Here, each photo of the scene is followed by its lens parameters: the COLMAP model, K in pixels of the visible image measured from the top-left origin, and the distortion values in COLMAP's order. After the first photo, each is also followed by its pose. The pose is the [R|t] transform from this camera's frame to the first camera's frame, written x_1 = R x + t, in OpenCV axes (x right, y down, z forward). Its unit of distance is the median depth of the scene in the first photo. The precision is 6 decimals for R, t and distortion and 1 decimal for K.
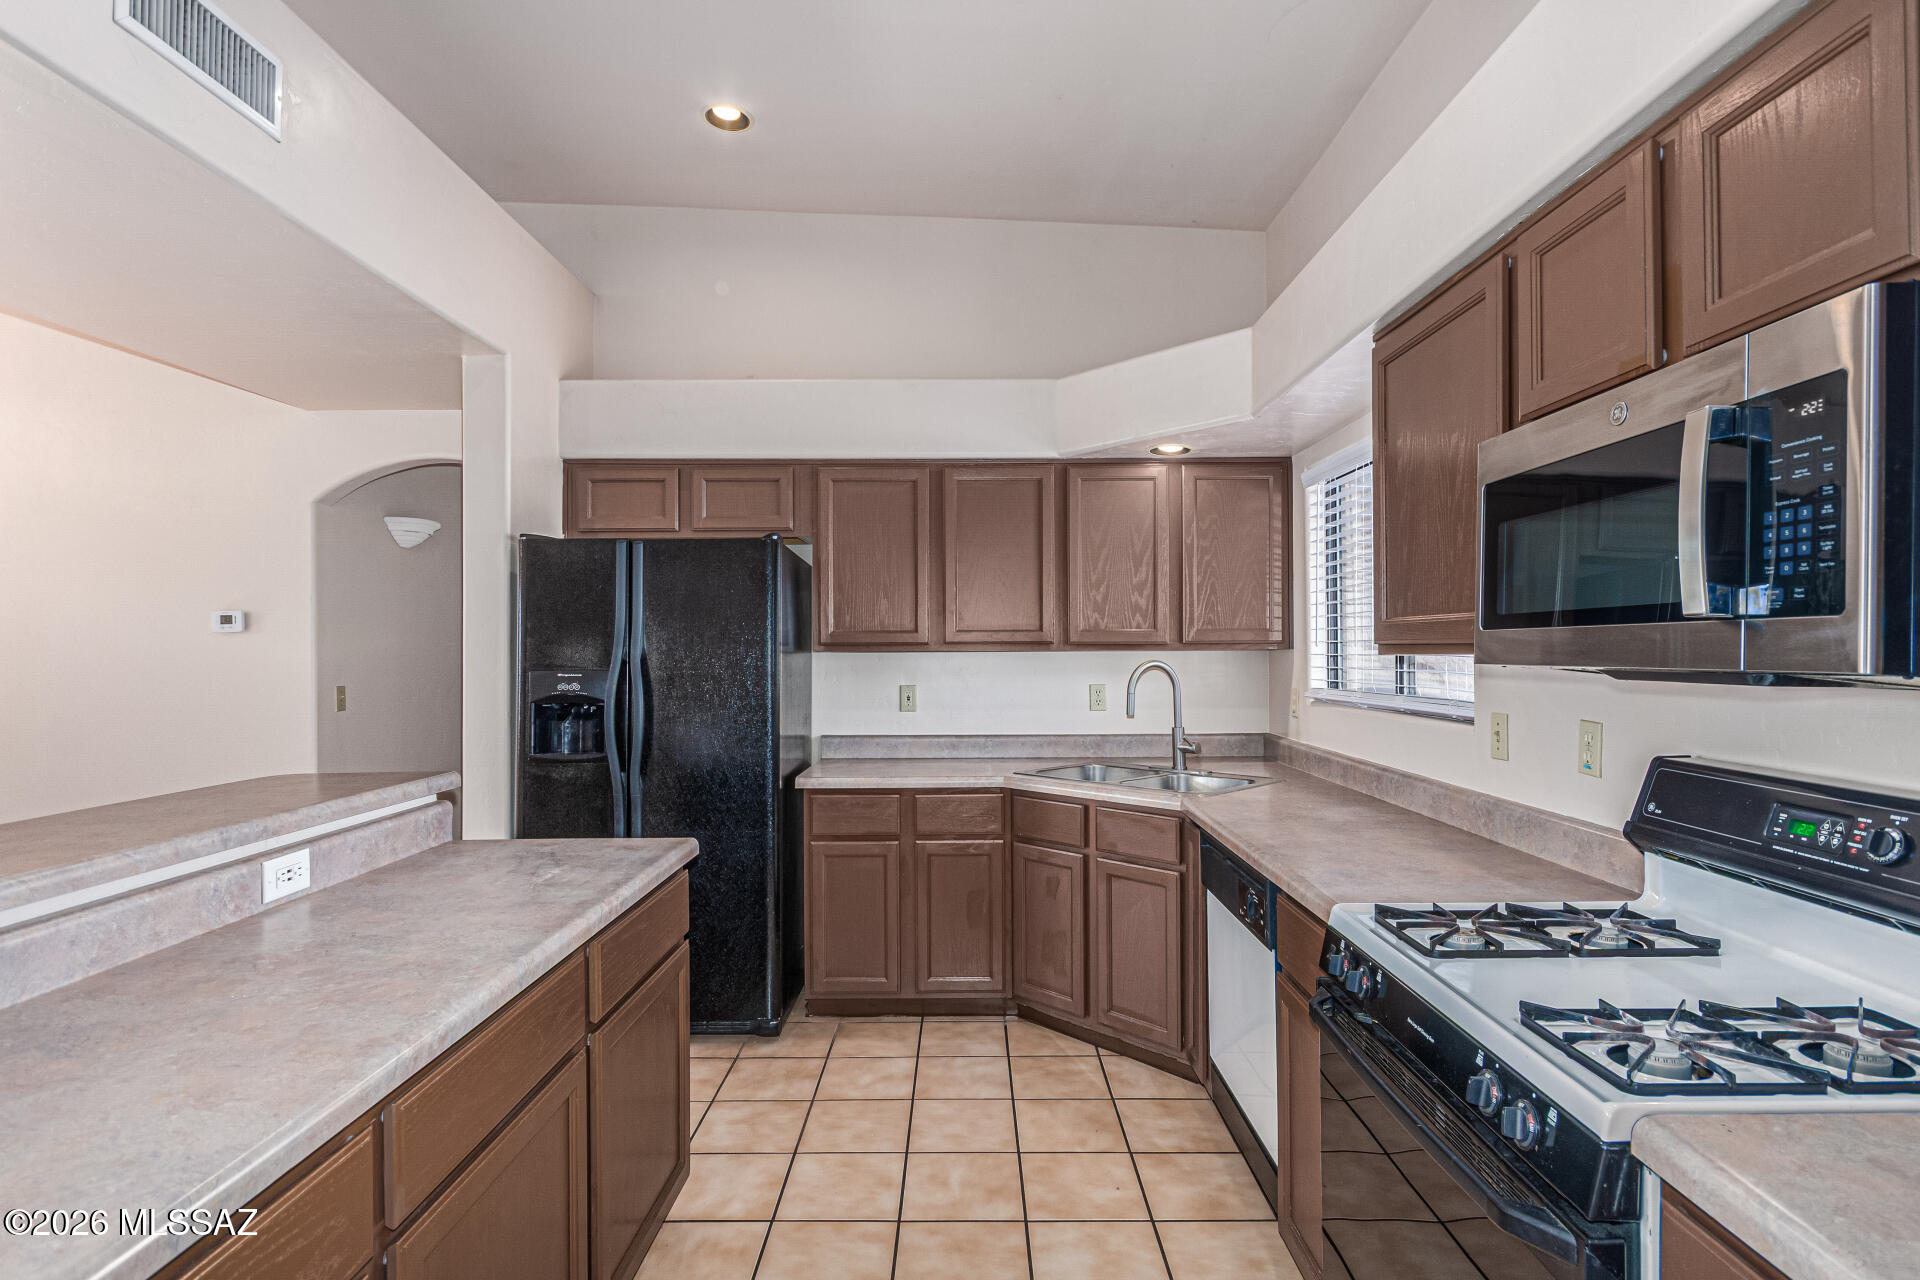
lens RADIAL K [[985.6, 0, 957.3], [0, 985.6, 645.3], [0, 0, 1]] dist [0.000462, -0.000107]
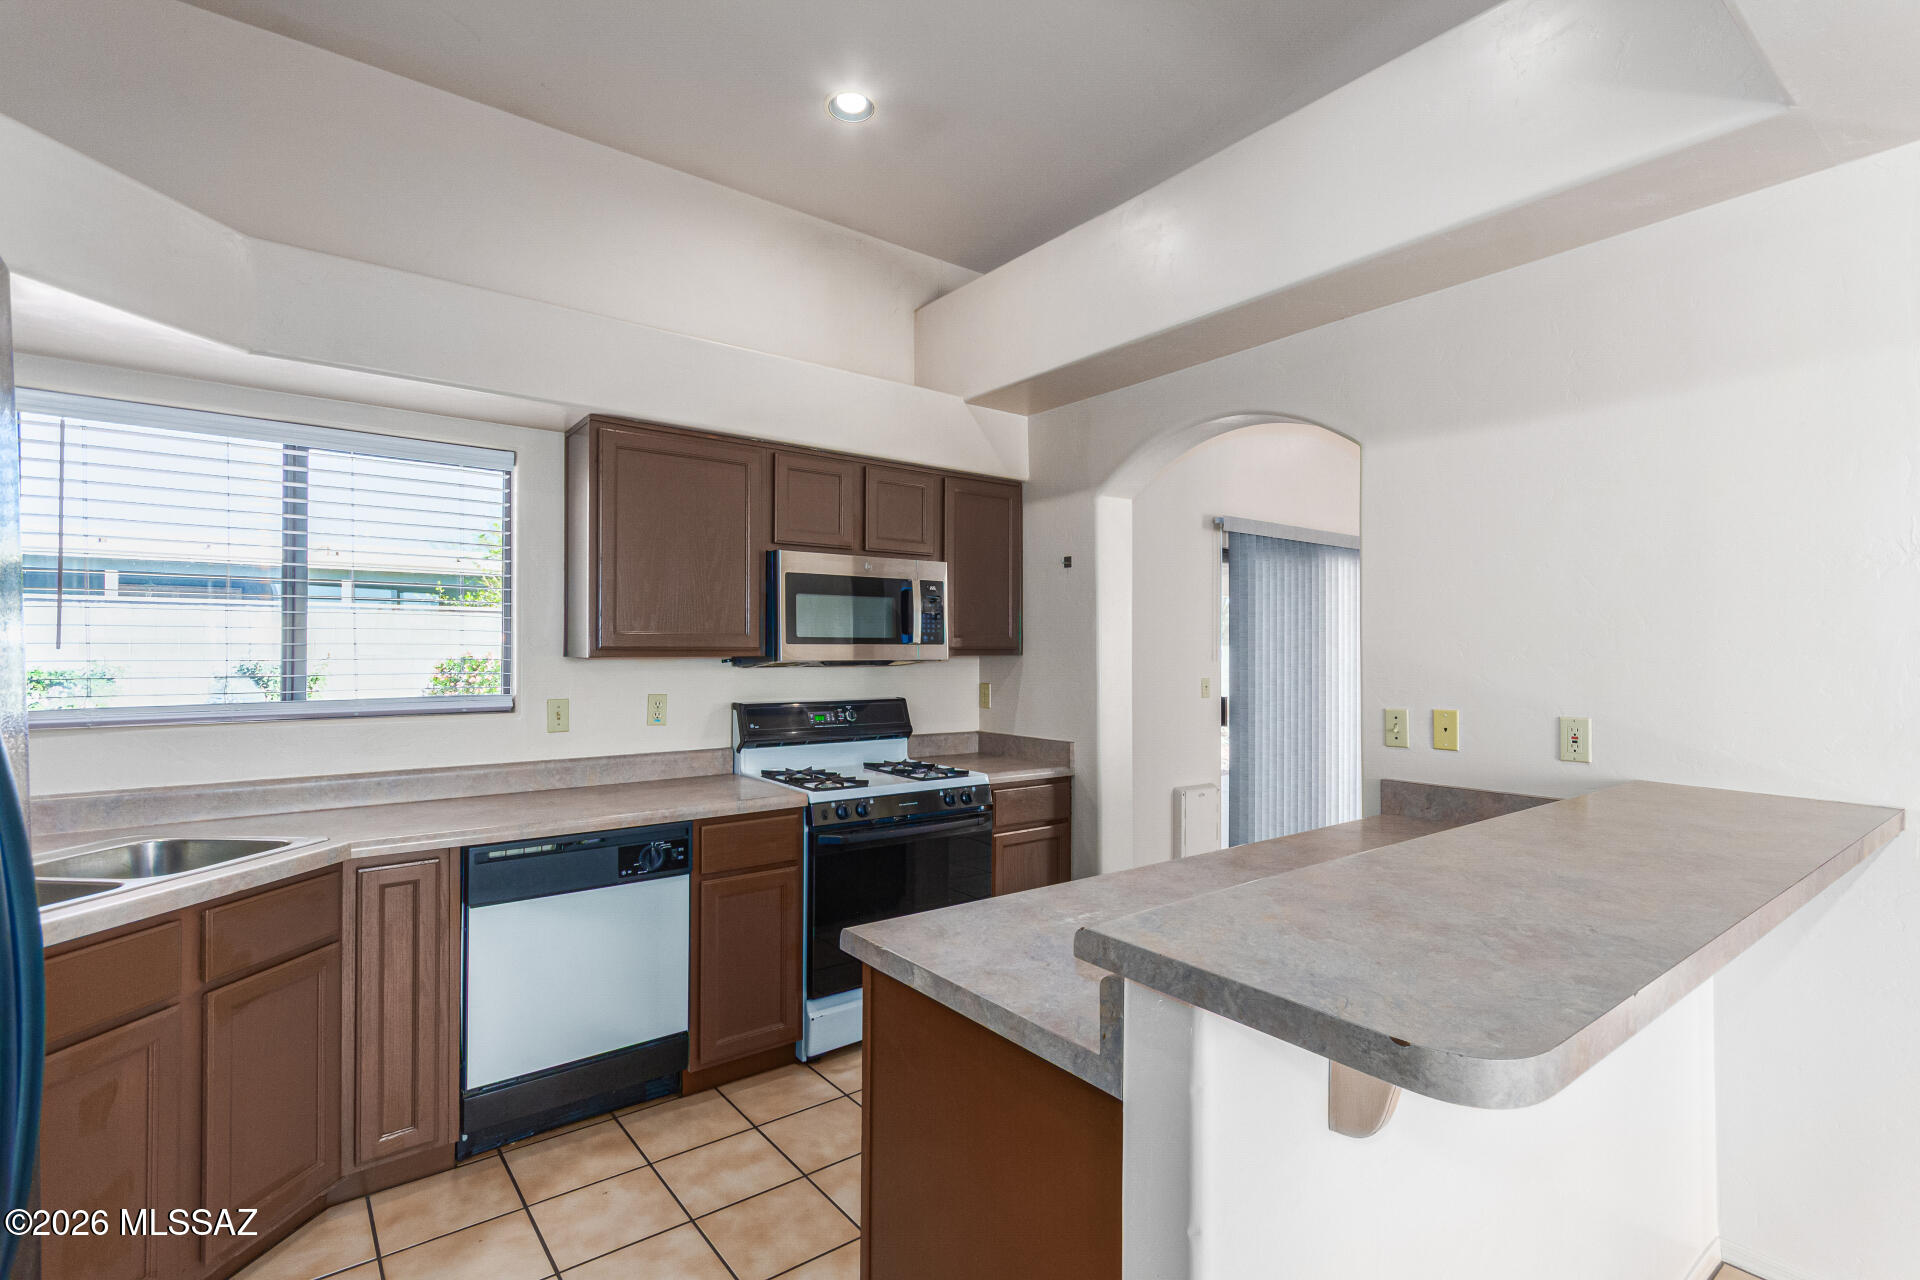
lens RADIAL K [[896.6, 0, 952.7], [0, 896.6, 645.1], [0, 0, 1]] dist [0.001102, 0.000203]
pose [[-0.624332, 0.007578, 0.781122, -1.111274], [-0.002650, 0.999927, -0.011819, 0.007571], [-0.781155, -0.009449, -0.624266, 1.876537]]
